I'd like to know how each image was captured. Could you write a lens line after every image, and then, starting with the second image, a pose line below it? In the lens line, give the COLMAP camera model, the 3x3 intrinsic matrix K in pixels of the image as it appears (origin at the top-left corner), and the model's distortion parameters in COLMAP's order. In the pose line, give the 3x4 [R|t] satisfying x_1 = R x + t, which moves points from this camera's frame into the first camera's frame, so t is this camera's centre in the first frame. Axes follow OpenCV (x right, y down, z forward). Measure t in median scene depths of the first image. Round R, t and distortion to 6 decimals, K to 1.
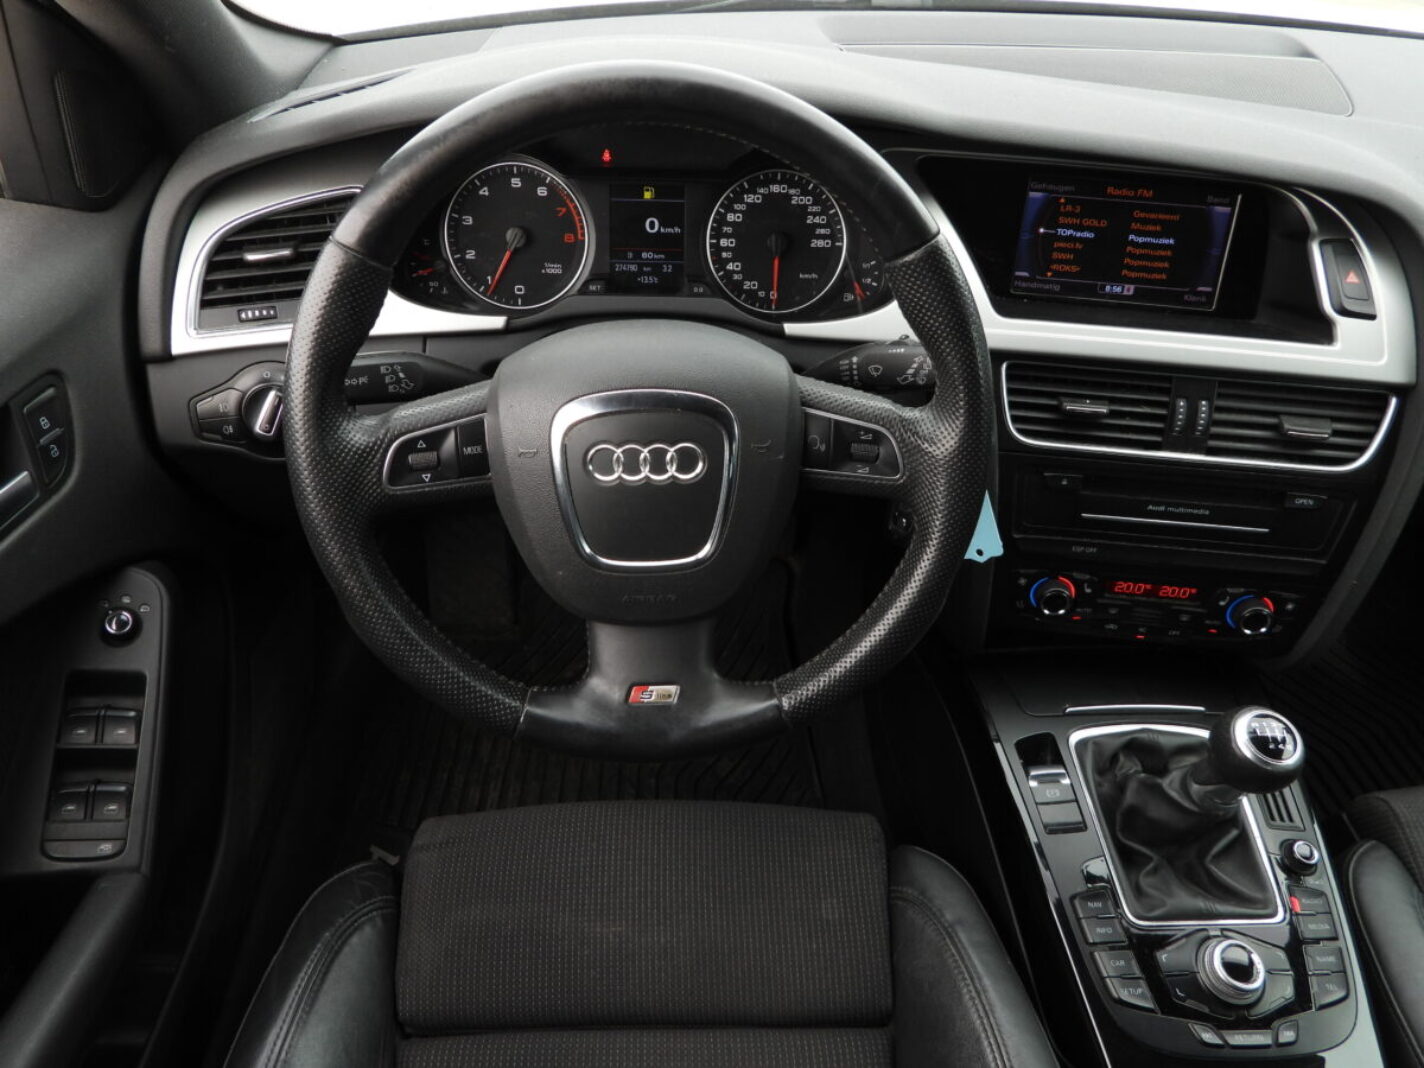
lens RADIAL K [[1018.7, 0, 714.1], [0, 1018.7, 535.3], [0, 0, 1]] dist [-0.016203, 0.013604]
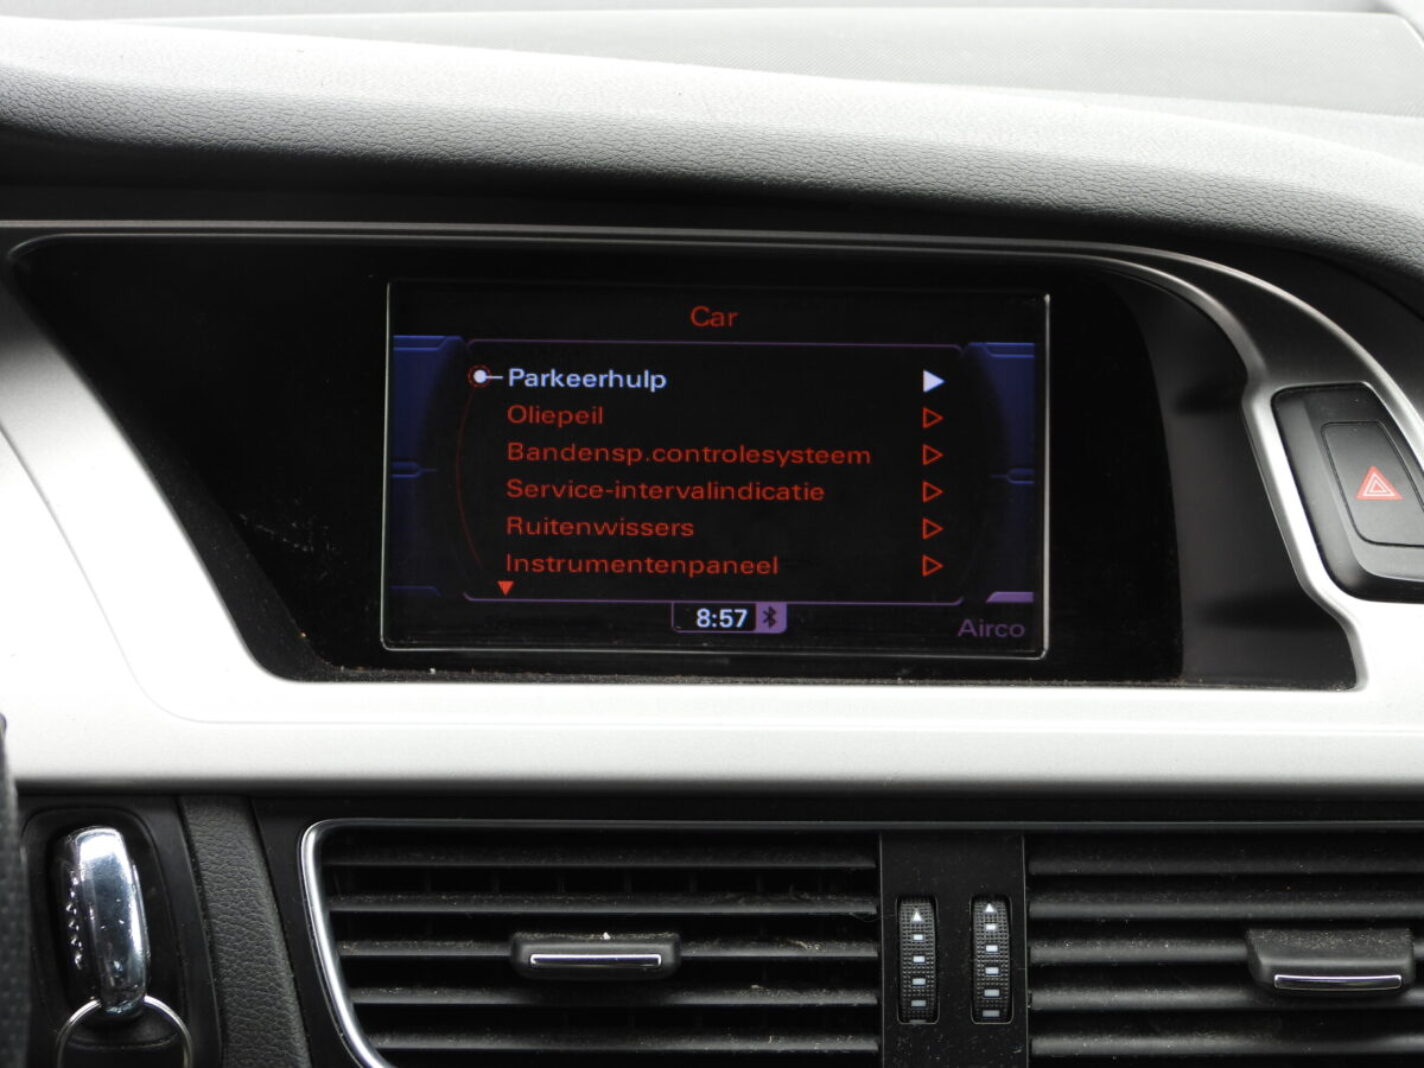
lens RADIAL K [[3891.6, 0, 710.5], [0, 3891.6, 532.9], [0, 0, 1]] dist [-0.126068, 0.000000]
pose [[0.990693, -0.055945, 0.124089, 0.262677], [0.102479, 0.906561, -0.409445, 0.221845], [-0.089588, 0.418350, 0.903857, -0.062289]]
